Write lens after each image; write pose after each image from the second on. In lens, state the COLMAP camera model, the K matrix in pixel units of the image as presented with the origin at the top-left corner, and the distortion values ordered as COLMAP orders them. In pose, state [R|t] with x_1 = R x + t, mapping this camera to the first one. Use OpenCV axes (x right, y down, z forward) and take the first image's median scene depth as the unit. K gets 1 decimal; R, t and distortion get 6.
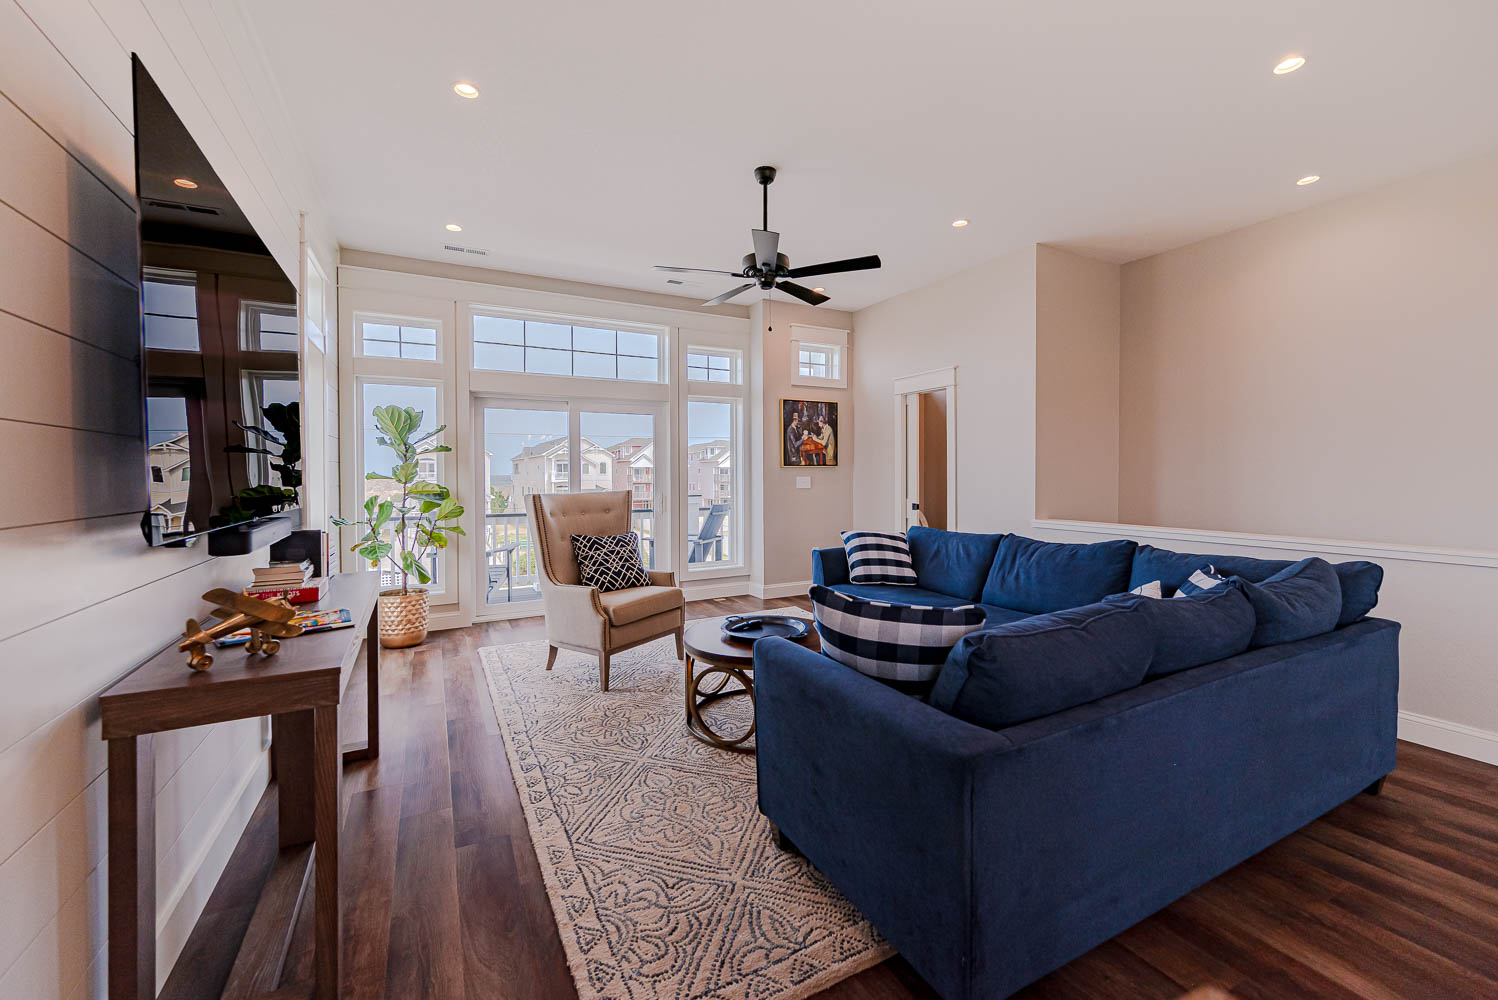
lens RADIAL K [[614.1, 0, 777.7], [0, 614.1, 476.6], [0, 0, 1]] dist [0.000859, 0.000021]
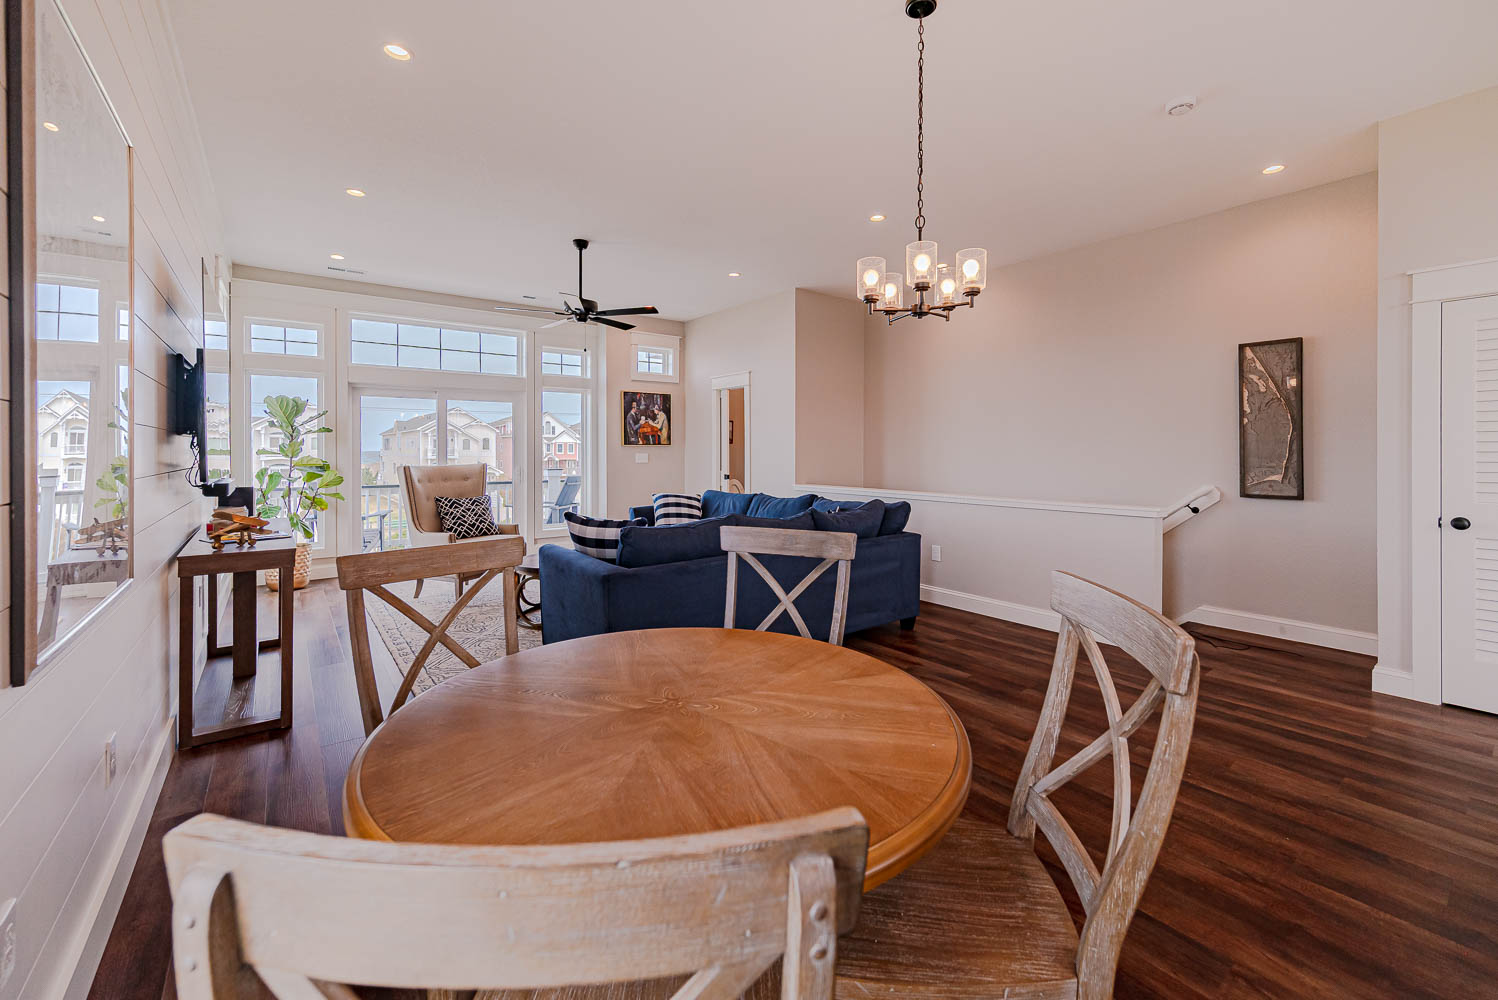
lens RADIAL K [[615.2, 0, 780.8], [0, 615.2, 450.0], [0, 0, 1]] dist [0.006396, -0.000076]
pose [[0.986199, 0.003774, 0.165520, 0.142727], [-0.002866, 0.999979, -0.005729, -0.000504], [-0.165538, 0.005175, 0.986190, -0.348485]]
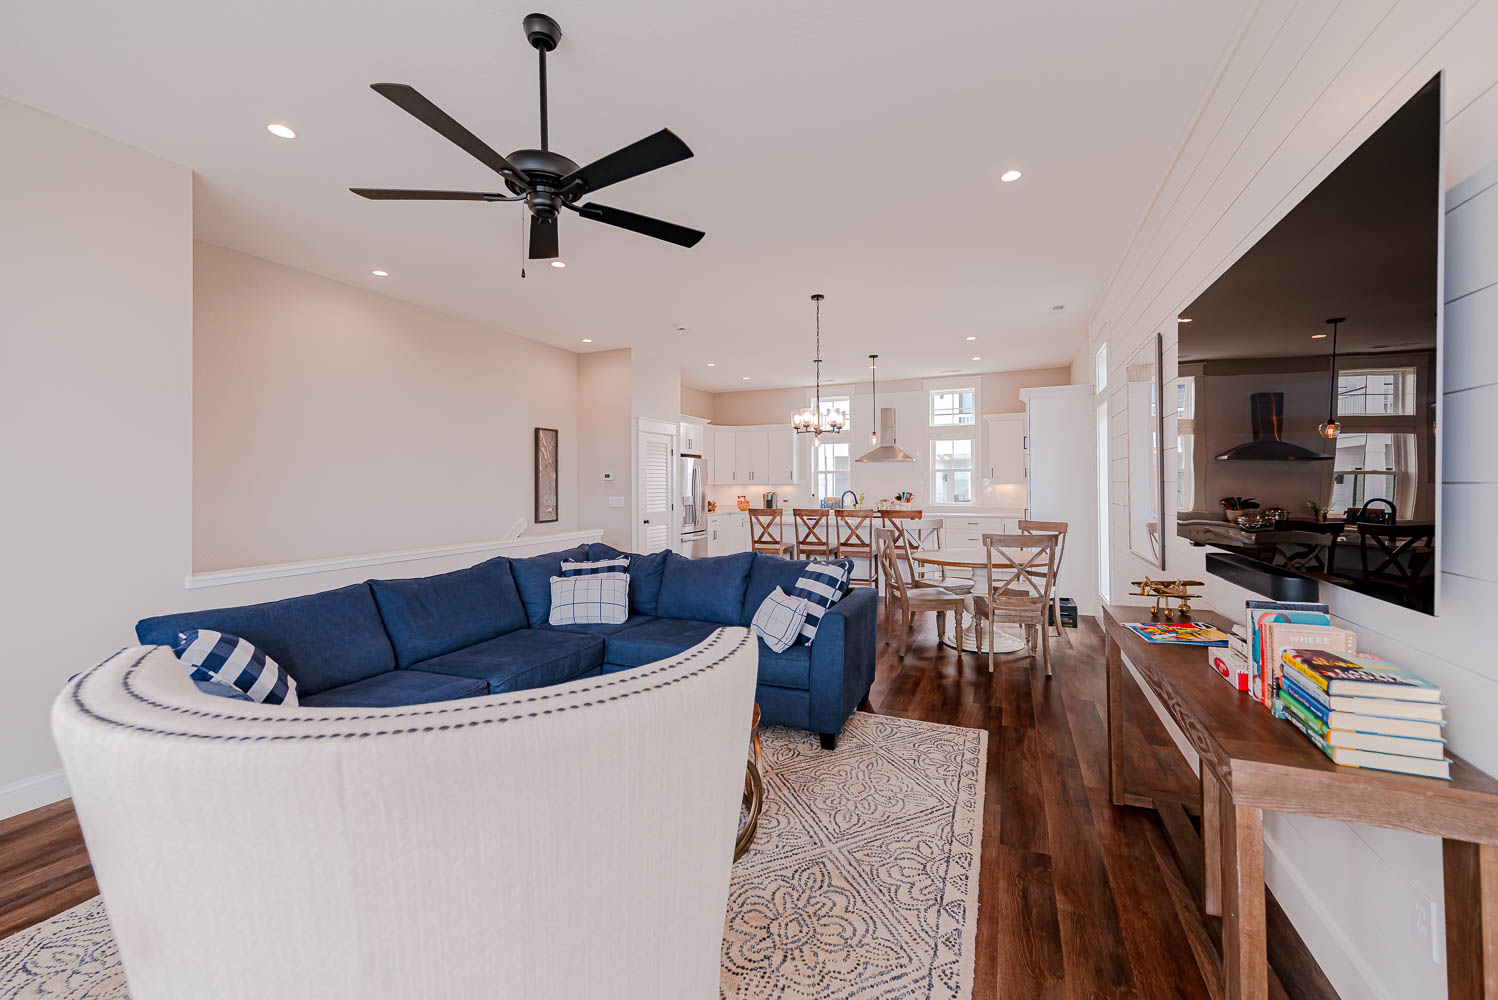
lens RADIAL K [[601.6, 0, 750.8], [0, 601.6, 465.5], [0, 0, 1]] dist [0.001152, 0.000069]
pose [[-0.608575, 0.035537, 0.792700, -0.434764], [0.010109, 0.999263, -0.037037, -0.014938], [-0.793432, -0.014527, -0.608486, 0.844024]]
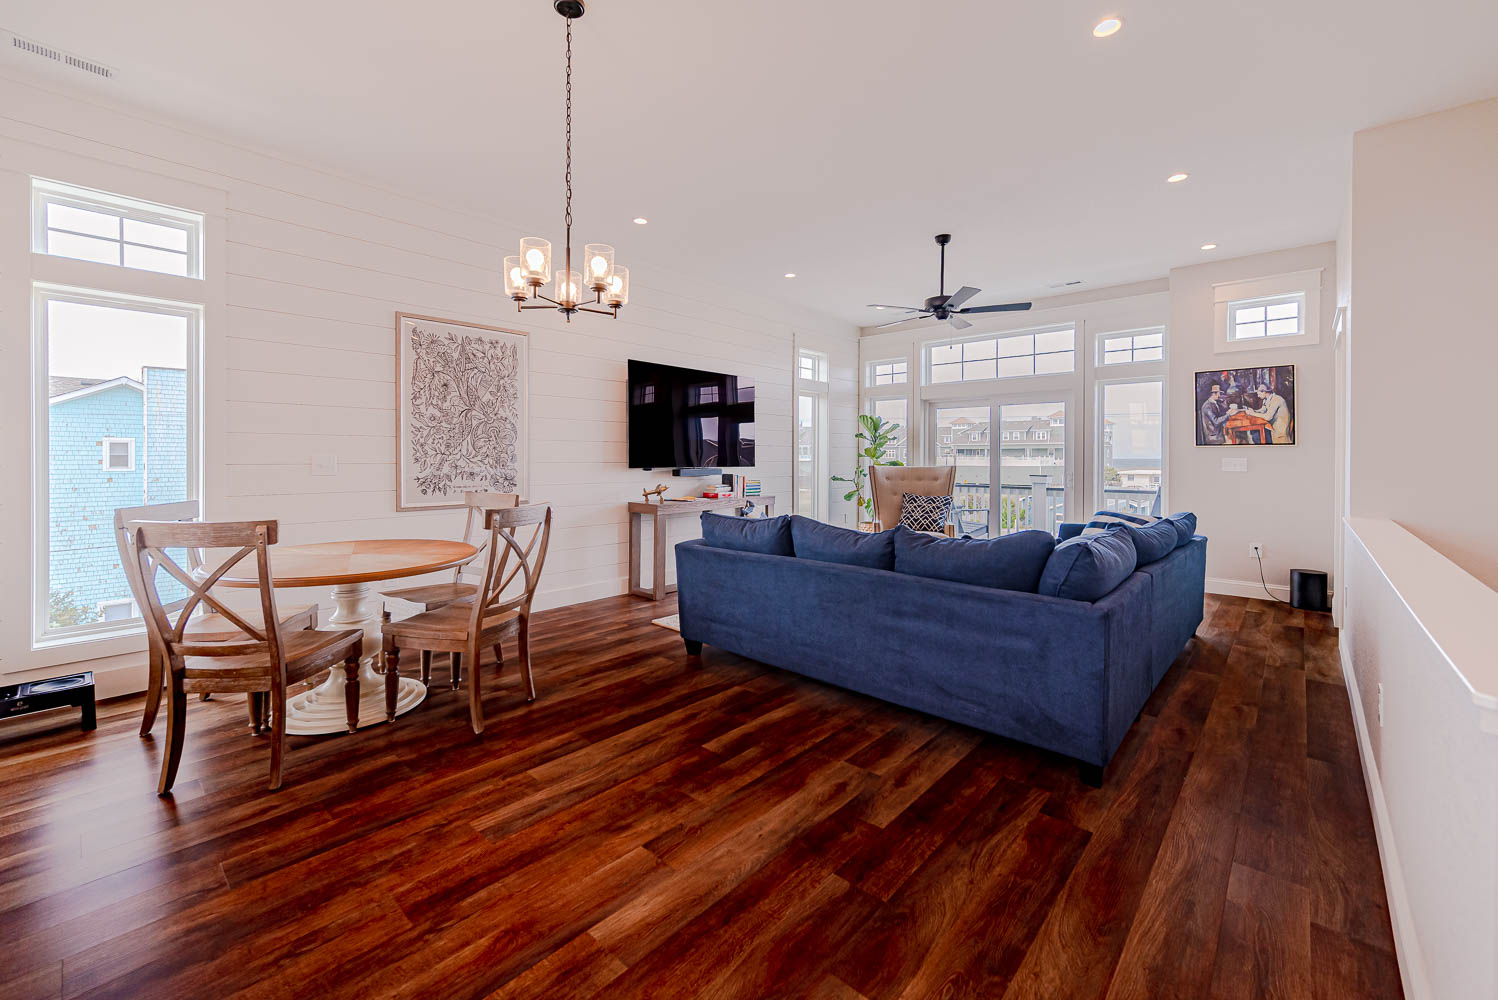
lens RADIAL K [[617.4, 0, 721.0], [0, 617.4, 462.1], [0, 0, 1]] dist [-0.000172, 0.000131]
pose [[0.294791, 0.013026, -0.955473, 0.821716], [-0.007507, 0.999908, 0.011316, 0.002164], [0.955532, 0.003837, 0.294861, 0.075410]]
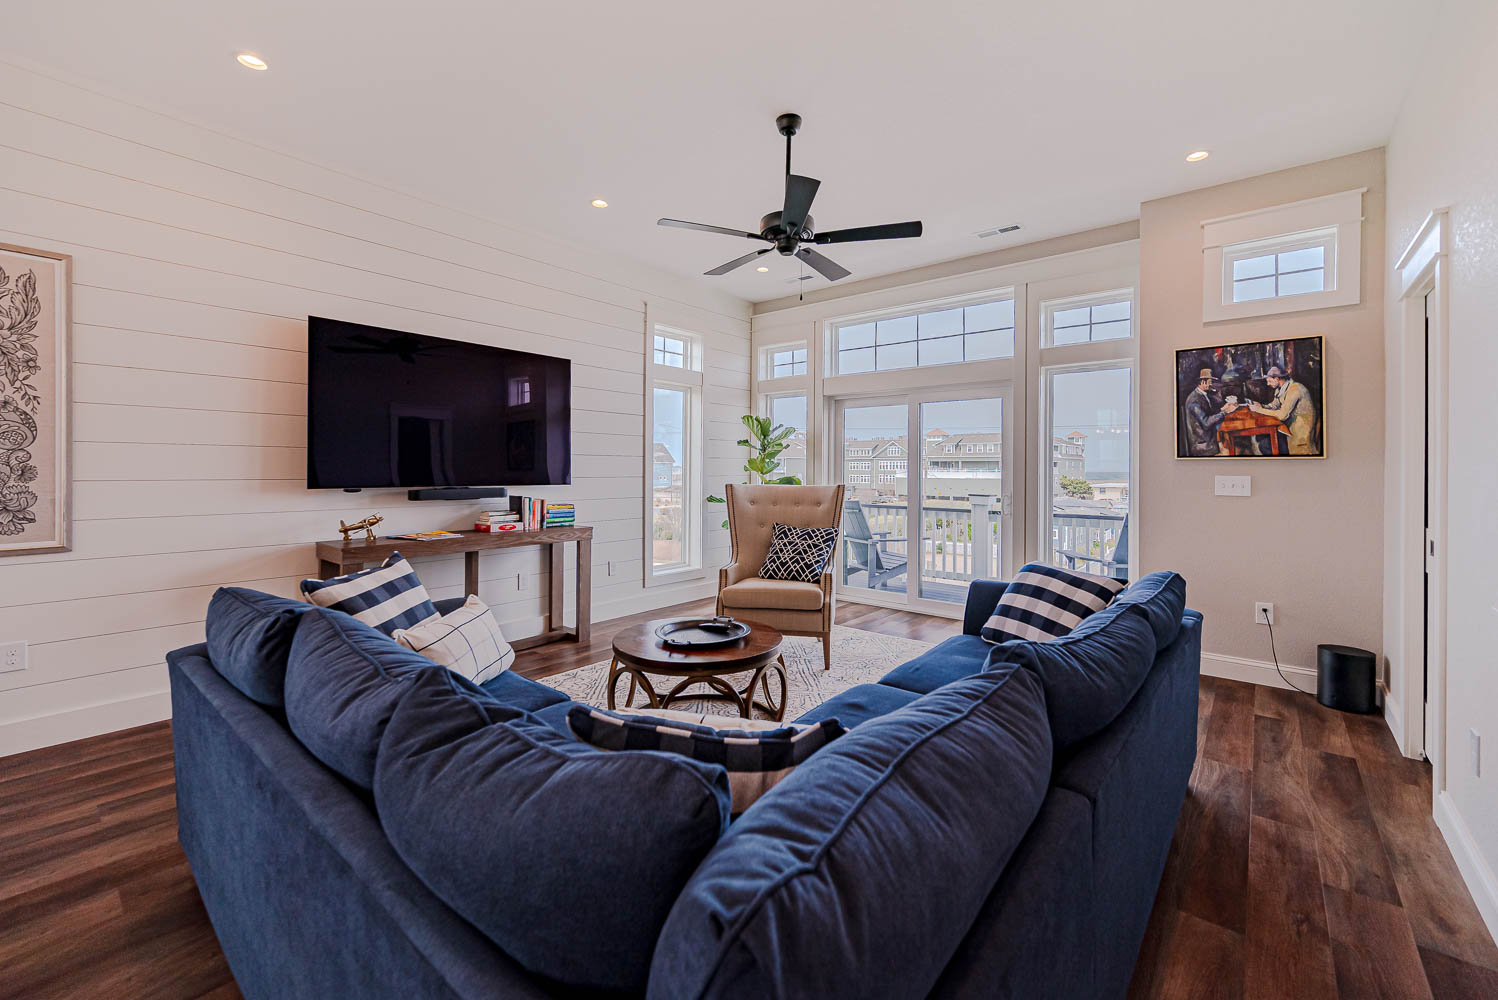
lens RADIAL K [[623.7, 0, 734.7], [0, 623.7, 470.2], [0, 0, 1]] dist [0.002518, -0.000383]
pose [[0.343573, 0.008911, -0.939084, 0.547818], [-0.011425, 0.999921, 0.005308, -0.003407], [0.939057, 0.008905, 0.343647, 0.441836]]
